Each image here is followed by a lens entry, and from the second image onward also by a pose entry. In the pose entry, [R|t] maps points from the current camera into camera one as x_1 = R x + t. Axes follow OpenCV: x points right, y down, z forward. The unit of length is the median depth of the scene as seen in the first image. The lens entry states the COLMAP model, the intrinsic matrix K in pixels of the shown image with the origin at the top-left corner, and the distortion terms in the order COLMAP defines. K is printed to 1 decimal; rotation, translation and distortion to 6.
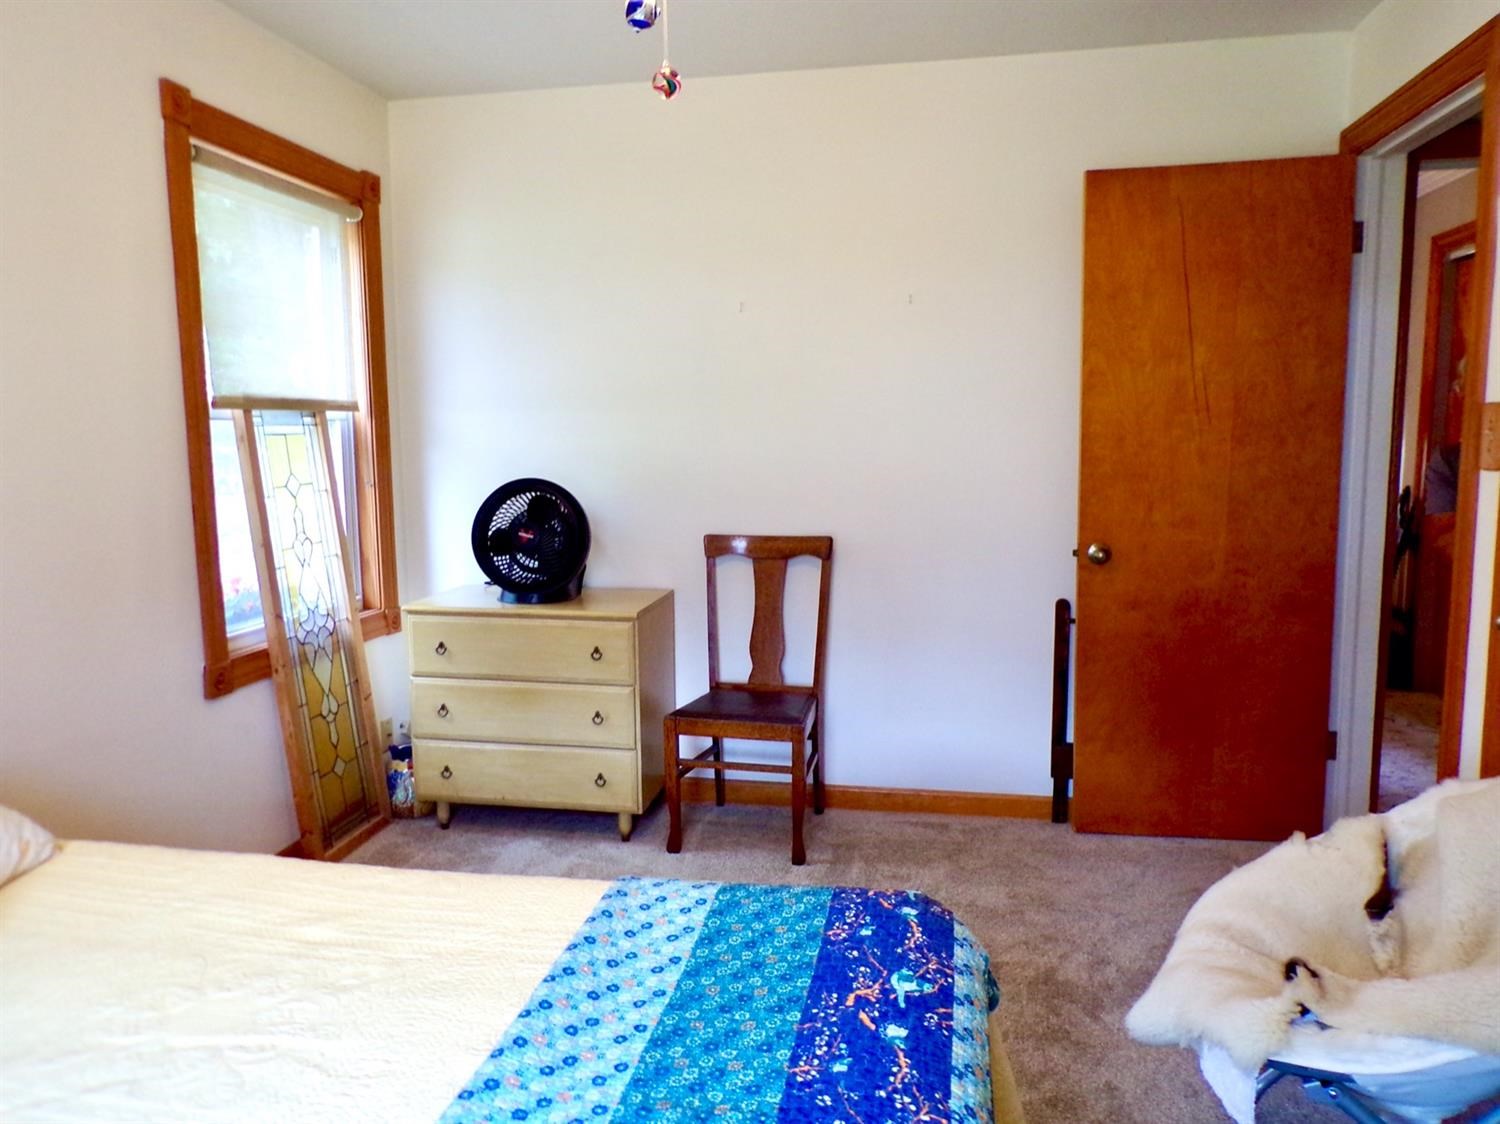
lens RADIAL K [[1079.3, 0, 750.0], [0, 1079.3, 562.0], [0, 0, 1]] dist [-0.002271, 0.000621]
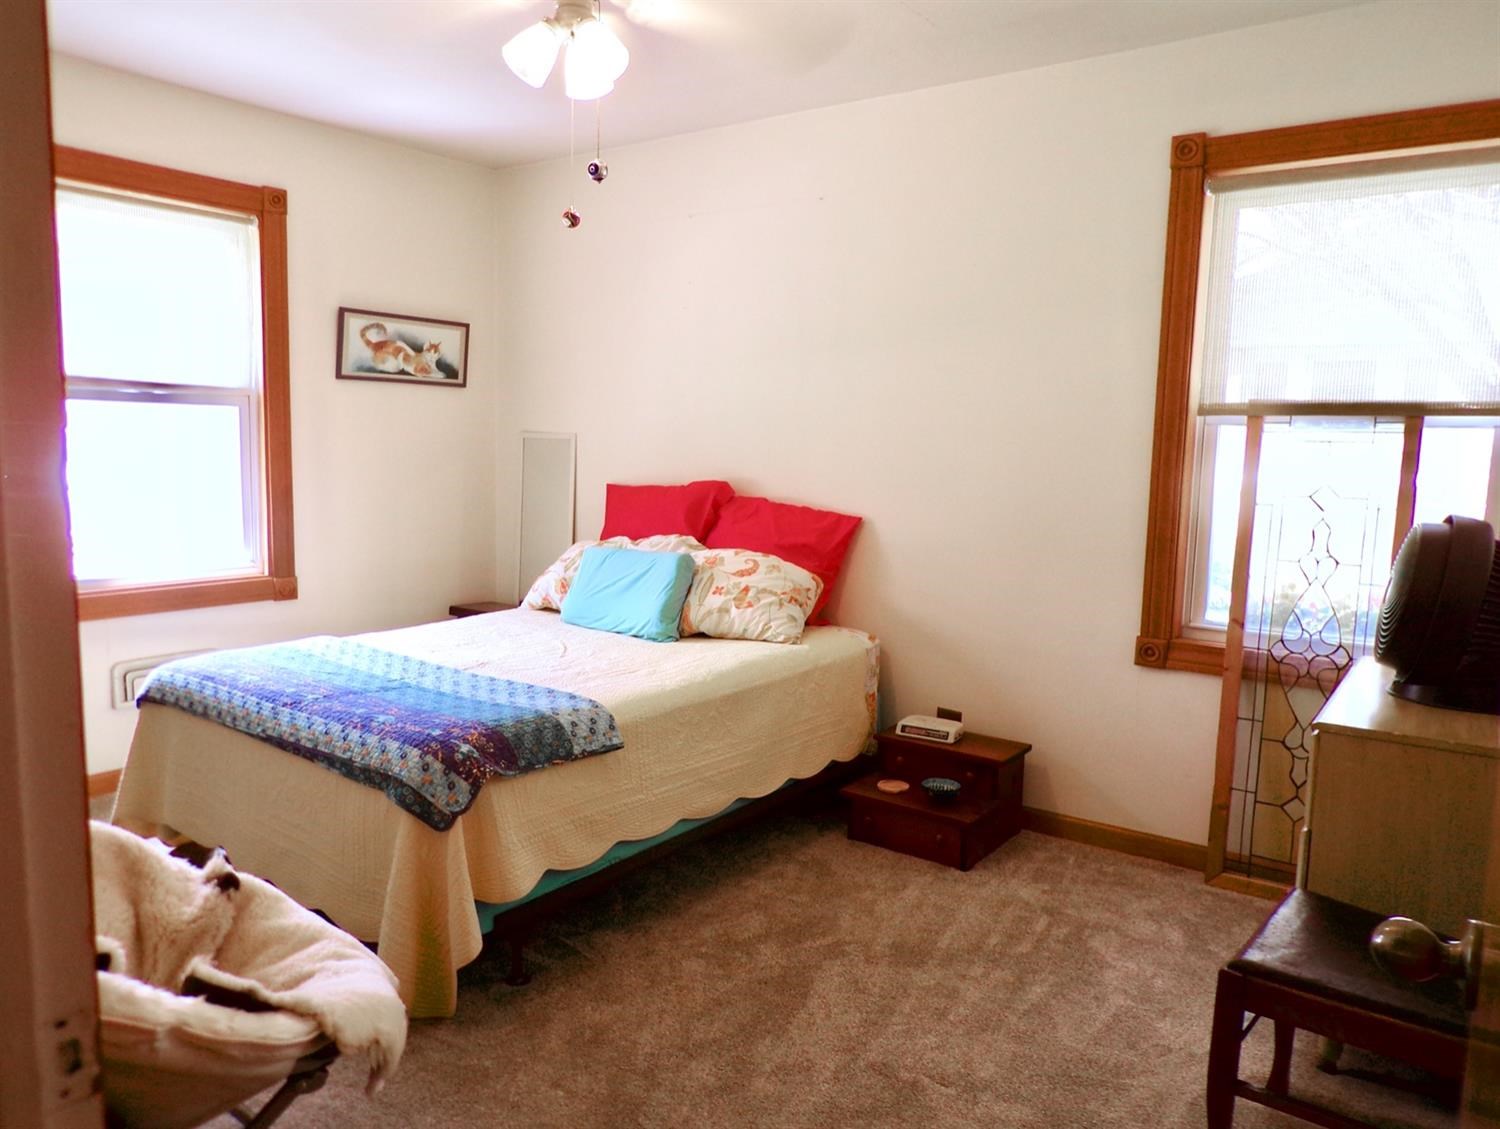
lens RADIAL K [[1079.3, 0, 750.0], [0, 1079.3, 564.5], [0, 0, 1]] dist [-0.002271, 0.000621]
pose [[-0.449690, 0.105879, -0.886887, 0.663099], [-0.128082, 0.975043, 0.181346, -0.126992], [0.883954, 0.195144, -0.424906, 1.031108]]
